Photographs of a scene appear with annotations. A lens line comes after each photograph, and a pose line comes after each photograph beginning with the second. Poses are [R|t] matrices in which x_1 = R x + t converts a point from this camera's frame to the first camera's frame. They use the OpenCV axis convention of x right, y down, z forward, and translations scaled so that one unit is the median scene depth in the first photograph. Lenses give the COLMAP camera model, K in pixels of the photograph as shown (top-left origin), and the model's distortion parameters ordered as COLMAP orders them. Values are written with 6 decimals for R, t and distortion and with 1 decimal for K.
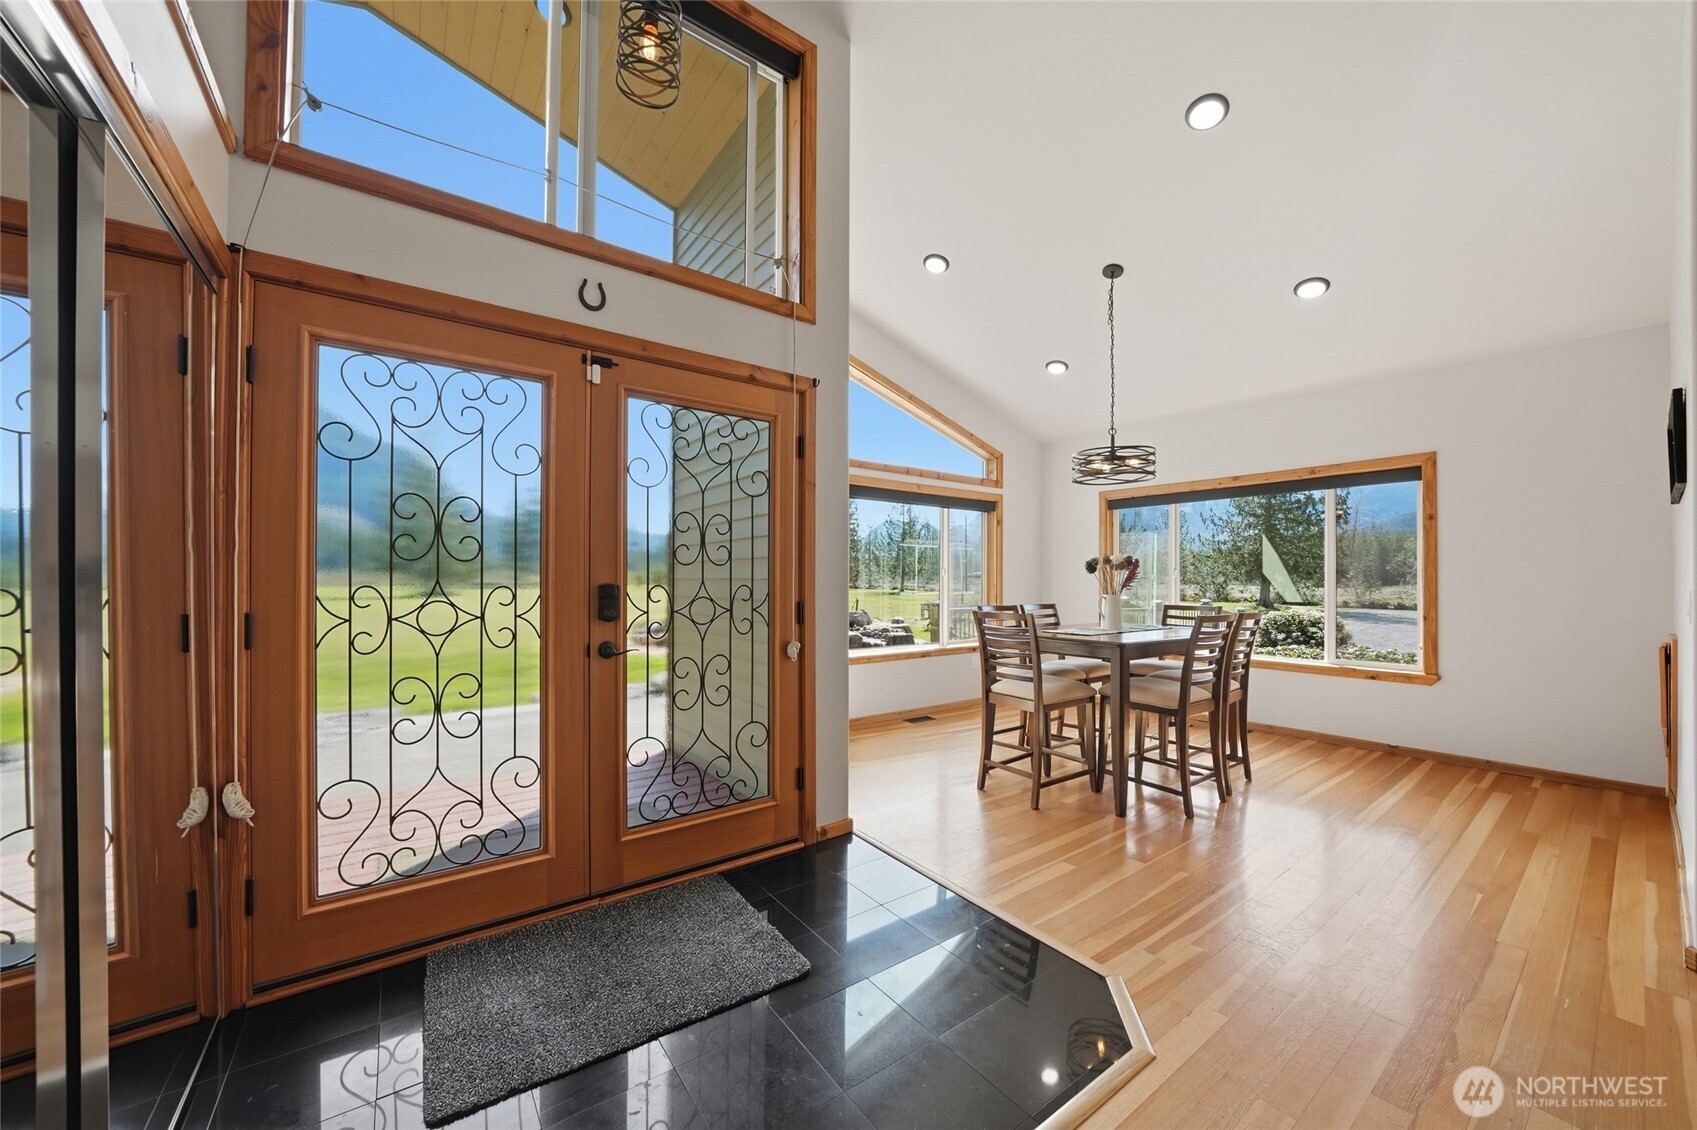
lens RADIAL K [[607.1, 0, 843.8], [0, 607.1, 576.7], [0, 0, 1]] dist [-0.022975, -0.000051]
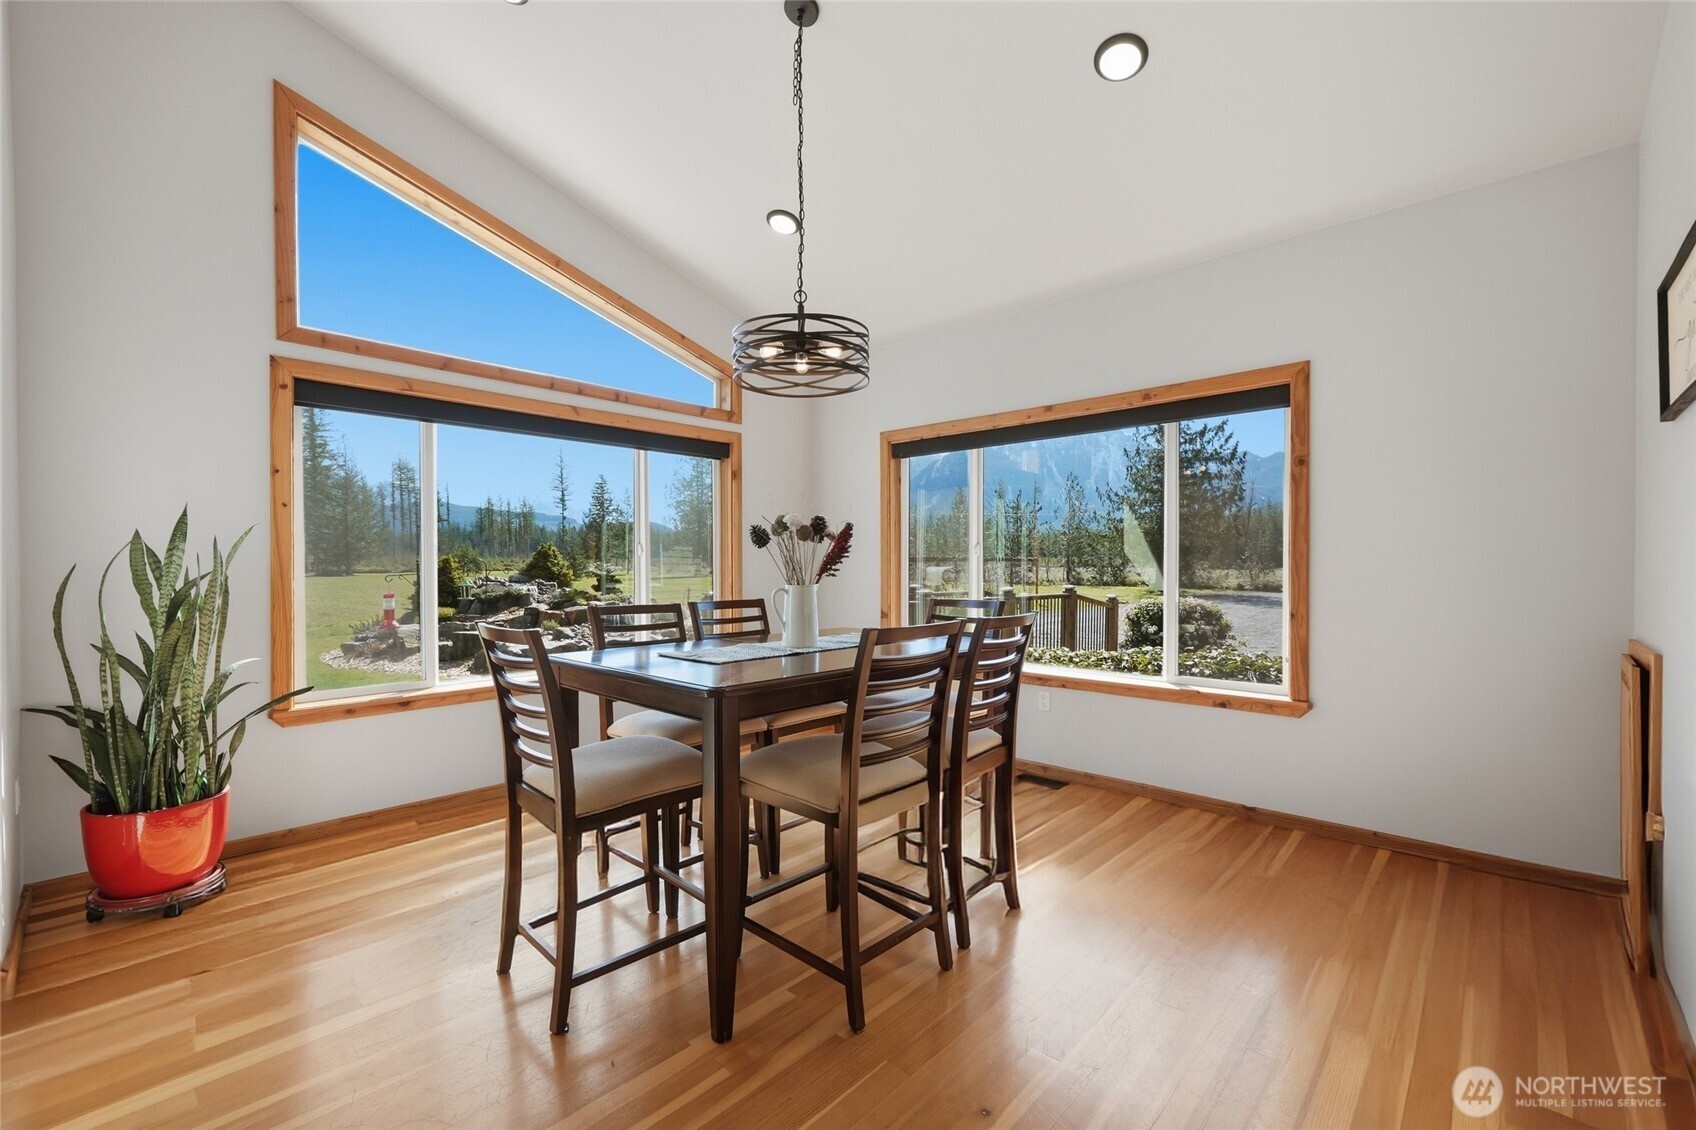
lens RADIAL K [[700.5, 0, 852.7], [0, 700.5, 573.1], [0, 0, 1]] dist [-0.000350, -0.000392]
pose [[0.982348, -0.008249, 0.186878, 0.343847], [0.004831, 0.999813, 0.018739, 0.005953], [-0.186998, -0.017506, 0.982204, 0.318234]]
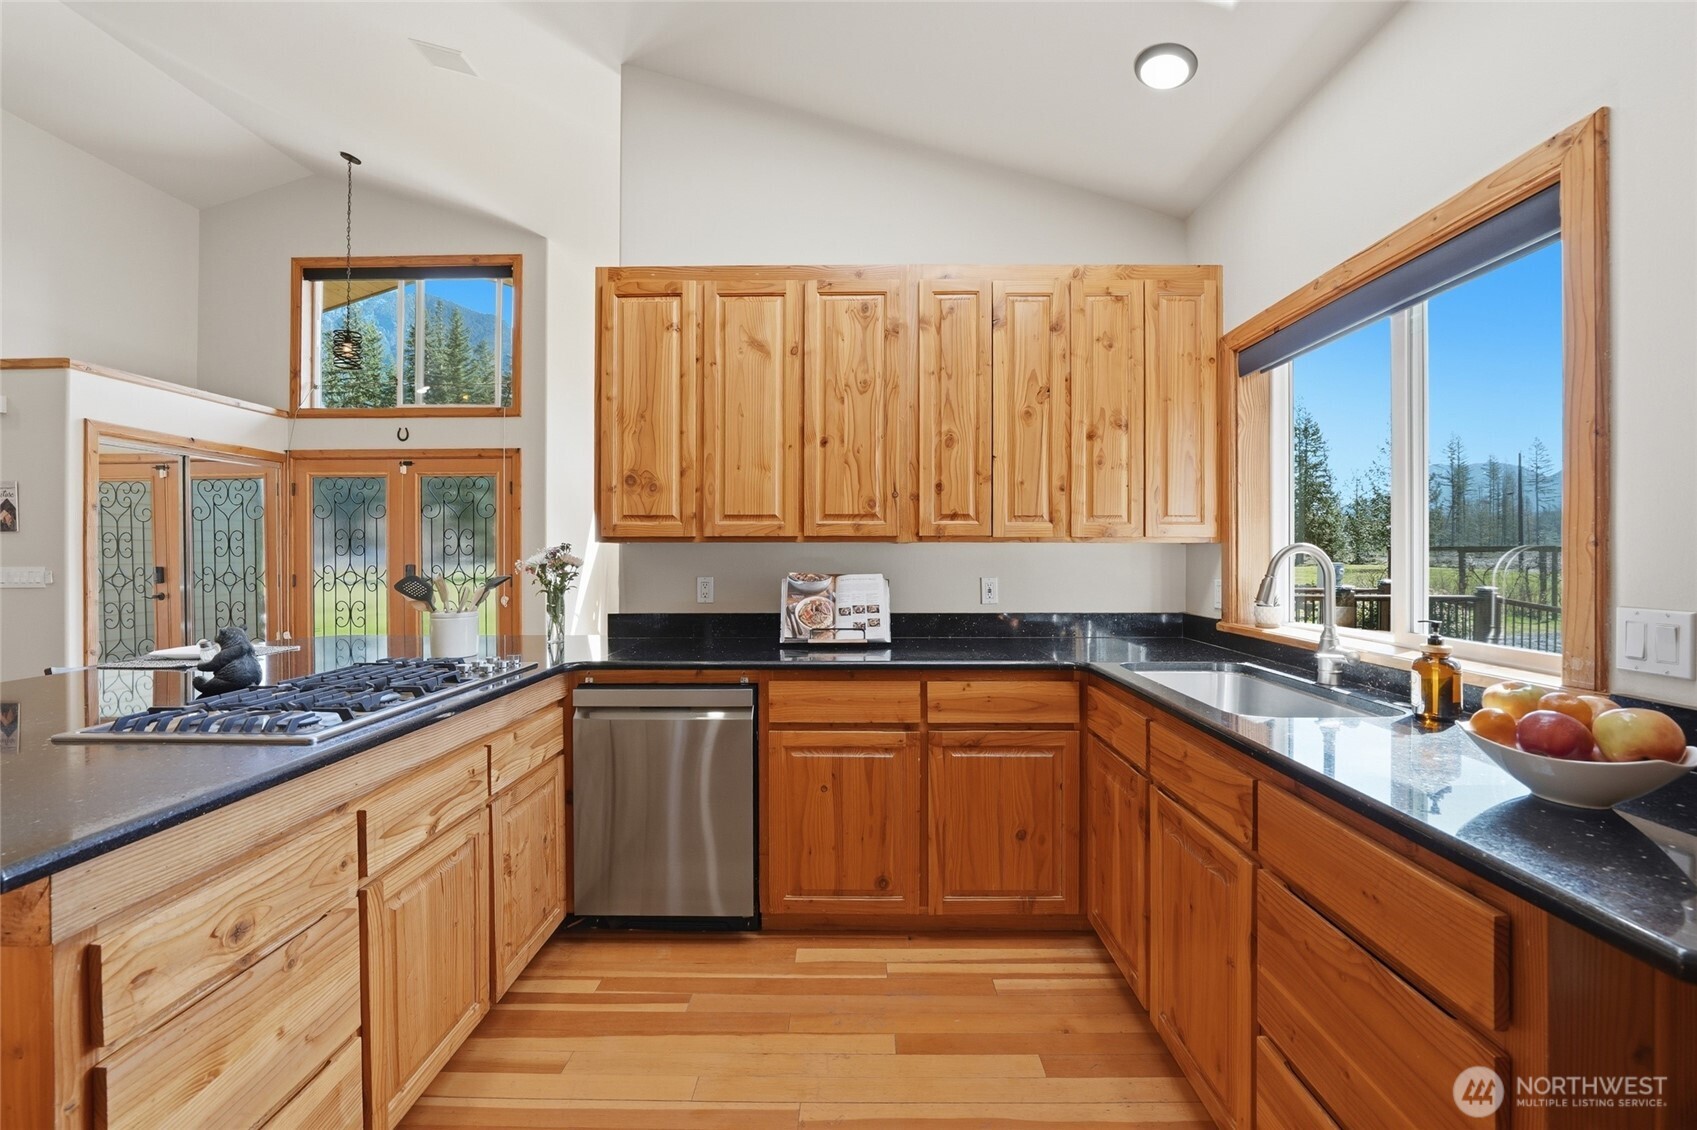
lens RADIAL K [[682.3, 0, 848.5], [0, 682.3, 553.1], [0, 0, 1]] dist [-0.015610, 0.000143]
pose [[0.795861, -0.003540, -0.605469, 1.240292], [0.007356, 0.999966, 0.003823, -0.014514], [0.605435, -0.007496, 0.795860, 0.003366]]
